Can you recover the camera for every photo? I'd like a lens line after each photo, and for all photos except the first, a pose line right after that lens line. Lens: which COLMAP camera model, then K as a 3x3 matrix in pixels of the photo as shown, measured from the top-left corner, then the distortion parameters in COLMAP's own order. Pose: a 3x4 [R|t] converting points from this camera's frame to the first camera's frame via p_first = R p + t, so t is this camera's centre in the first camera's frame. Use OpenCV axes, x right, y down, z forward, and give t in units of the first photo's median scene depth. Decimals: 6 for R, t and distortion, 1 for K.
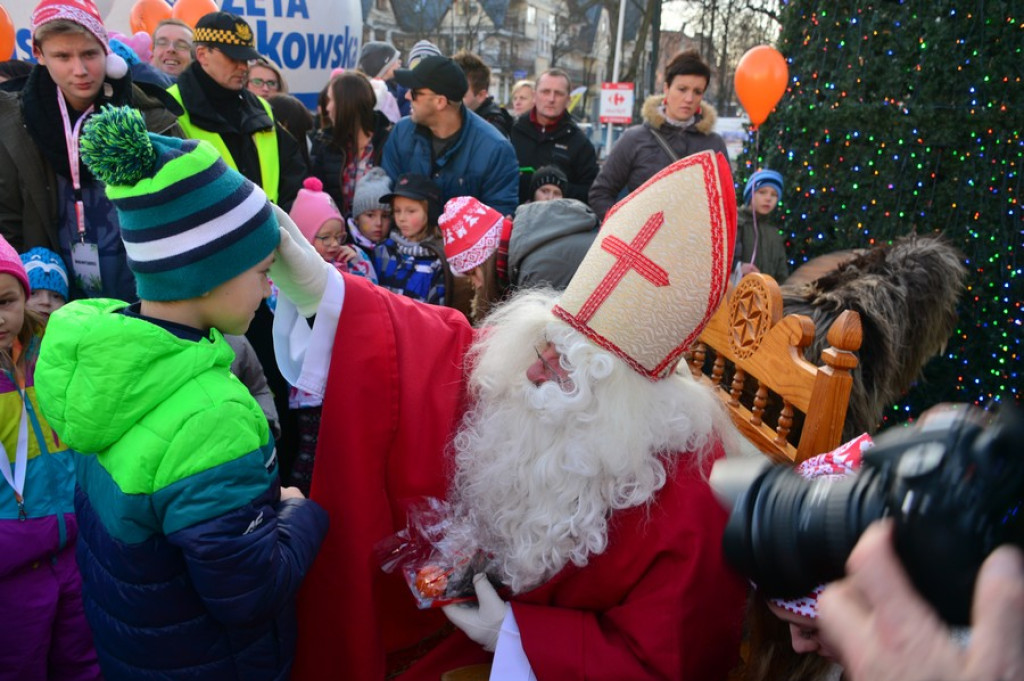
lens RADIAL K [[799.0, 0, 510.8], [0, 799.0, 349.9], [0, 0, 1]] dist [-0.032096, -0.002705]
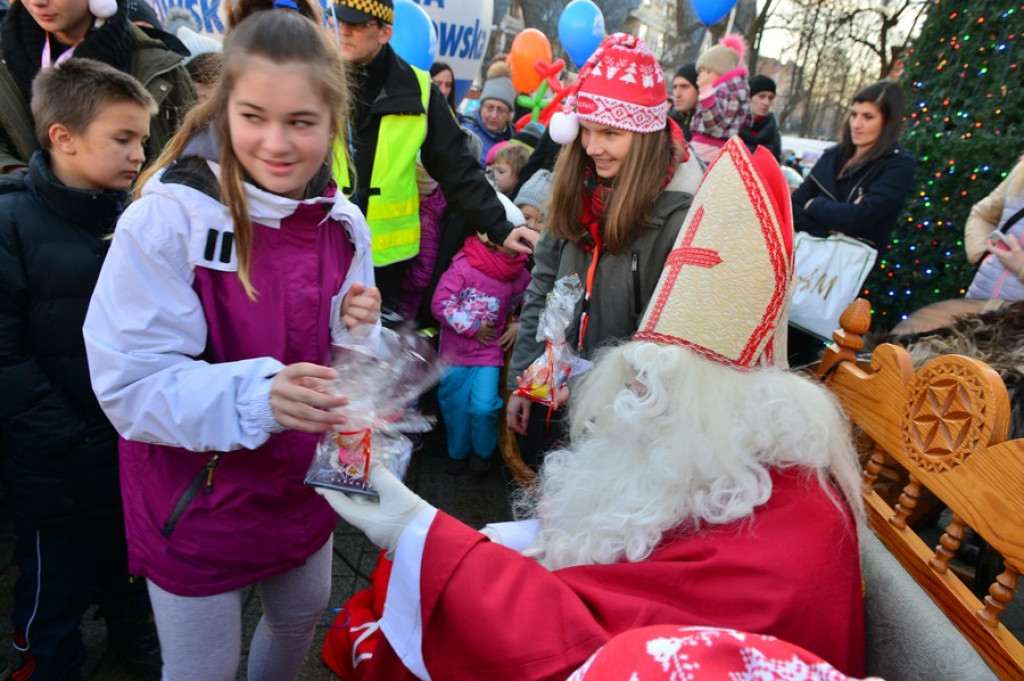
lens RADIAL K [[674.8, 0, 510.4], [0, 674.8, 340.5], [0, 0, 1]] dist [-0.031476, 0.011303]
pose [[0.985781, 0.128540, -0.108231, -0.012240], [-0.124292, 0.991218, 0.045149, -0.034445], [0.113084, -0.031054, 0.993100, 0.142801]]
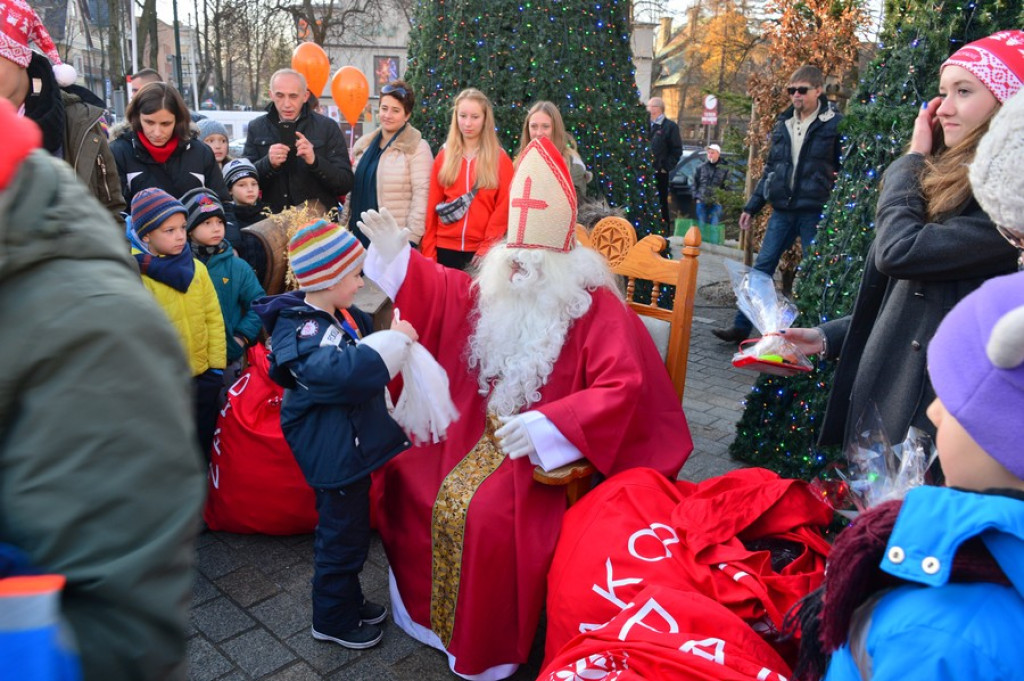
lens RADIAL K [[799.0, 0, 510.8], [0, 799.0, 349.9], [0, 0, 1]] dist [-0.032096, -0.002705]
pose [[0.824047, -0.158572, 0.543876, -0.335216], [0.153171, 0.986635, 0.055588, 0.022779], [-0.545422, 0.037499, 0.837322, -0.120579]]
